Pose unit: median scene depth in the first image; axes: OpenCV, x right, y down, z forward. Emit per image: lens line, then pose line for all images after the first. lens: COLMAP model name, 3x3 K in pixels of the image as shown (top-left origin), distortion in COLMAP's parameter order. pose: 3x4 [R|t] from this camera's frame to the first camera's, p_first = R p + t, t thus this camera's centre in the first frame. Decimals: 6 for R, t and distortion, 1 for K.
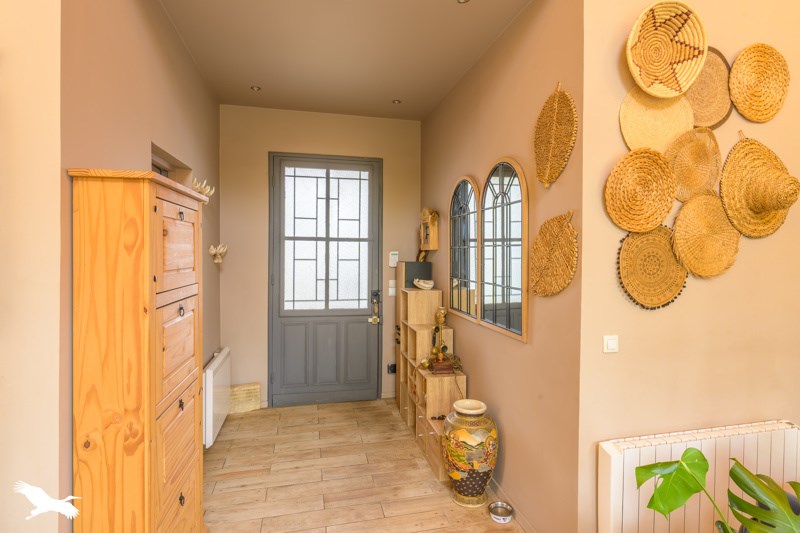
lens RADIAL K [[398.9, 0, 400.0], [0, 398.9, 266.5], [0, 0, 1]] dist [0.000091, 0.000011]
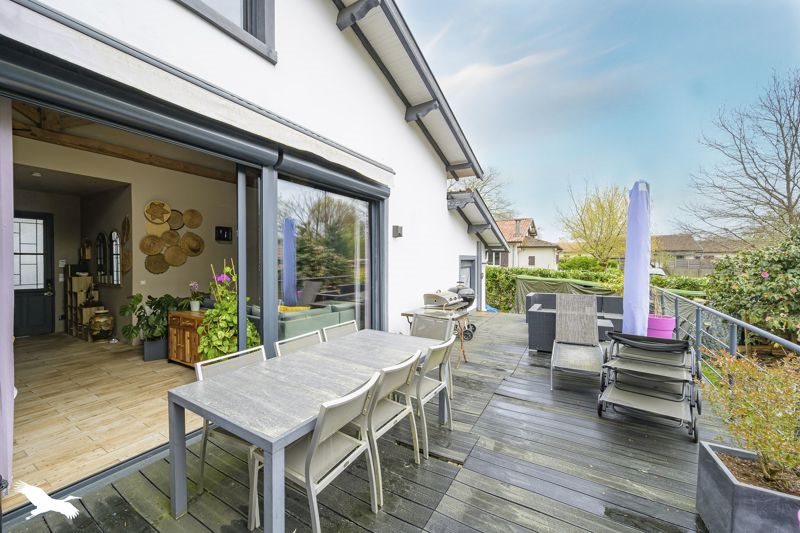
lens RADIAL K [[311.6, 0, 400.0], [0, 311.6, 266.5], [0, 0, 1]] dist [0.000852, 0.000129]
pose [[0.688969, -0.018992, 0.724542, 0.020208], [0.027845, 0.999612, -0.000276, 0.052757], [-0.724255, 0.020365, 0.689231, -1.555290]]
